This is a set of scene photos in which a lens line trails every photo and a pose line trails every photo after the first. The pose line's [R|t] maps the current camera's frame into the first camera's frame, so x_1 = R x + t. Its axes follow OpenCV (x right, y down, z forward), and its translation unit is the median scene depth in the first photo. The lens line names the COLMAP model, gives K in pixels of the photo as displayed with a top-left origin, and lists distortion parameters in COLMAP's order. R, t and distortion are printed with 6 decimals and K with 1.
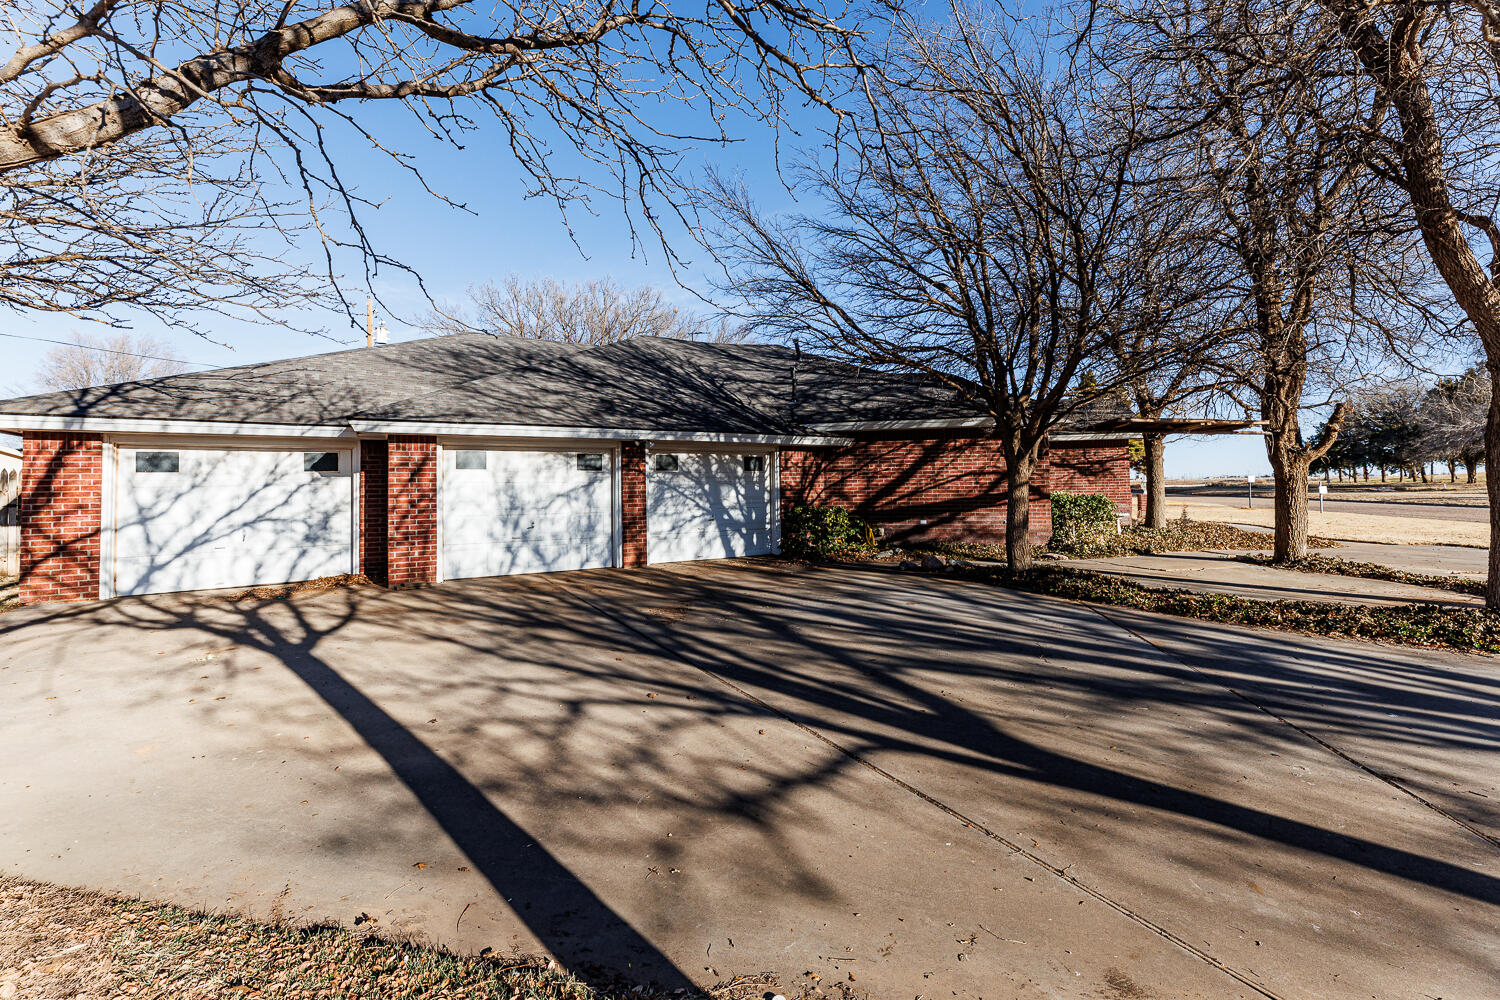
lens RADIAL K [[606.5, 0, 743.9], [0, 606.5, 488.1], [0, 0, 1]] dist [-0.000561, -0.000014]
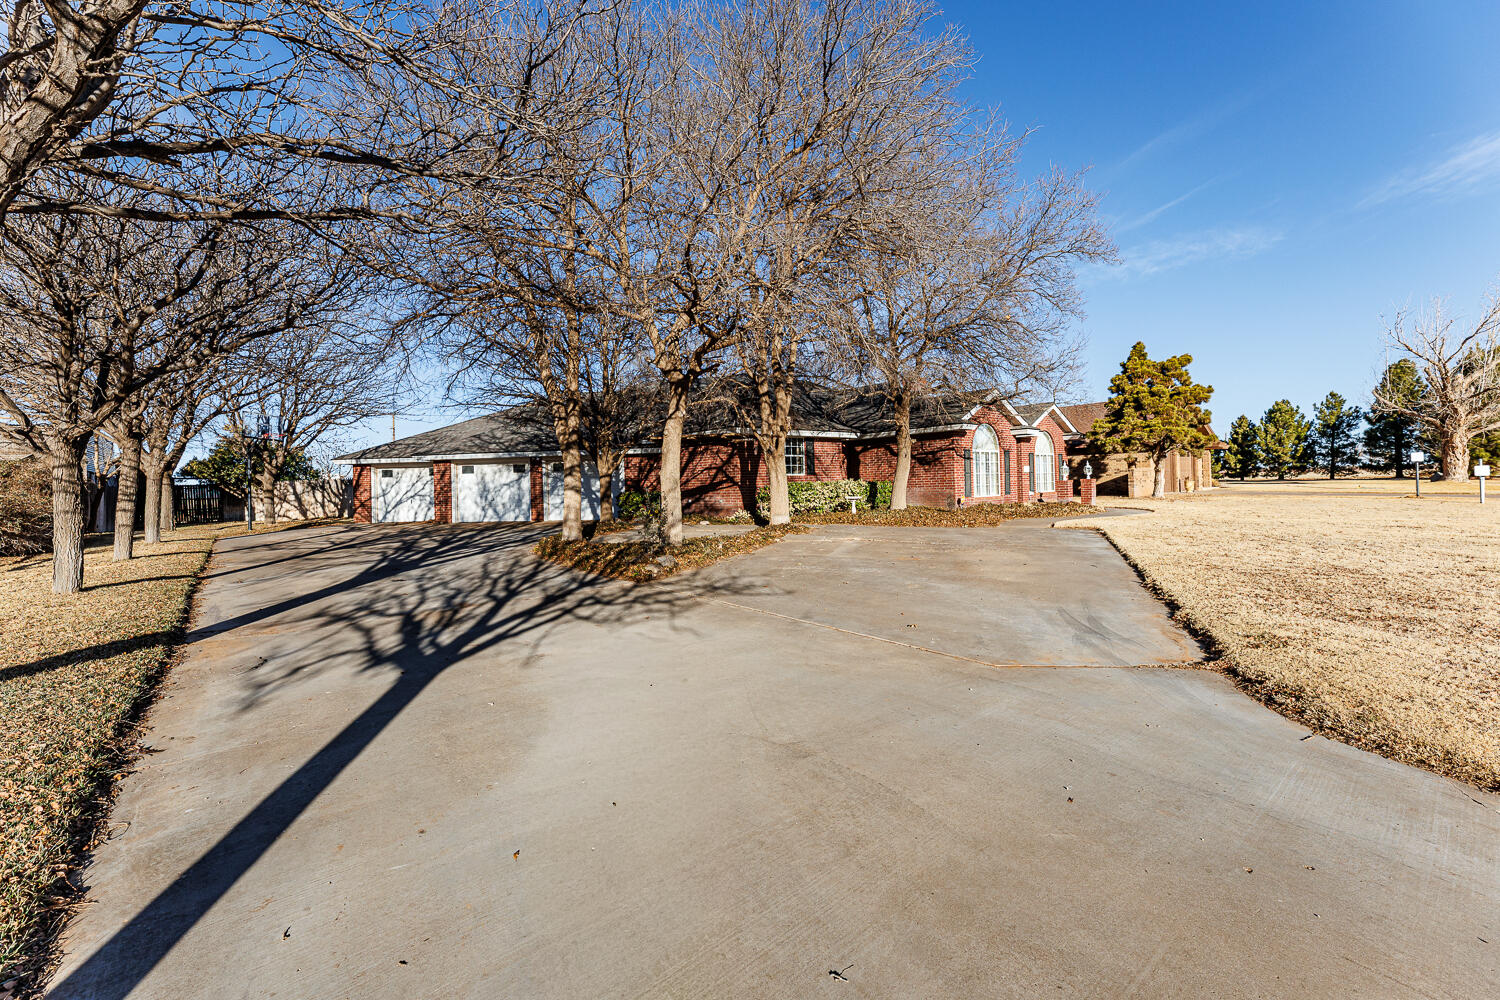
lens RADIAL K [[606.5, 0, 743.9], [0, 606.5, 488.1], [0, 0, 1]] dist [-0.000561, -0.000014]
pose [[0.807664, -0.002654, -0.589637, 1.620785], [0.012909, 0.999830, 0.013182, 0.006901], [0.589502, -0.018258, 0.807561, -0.204711]]
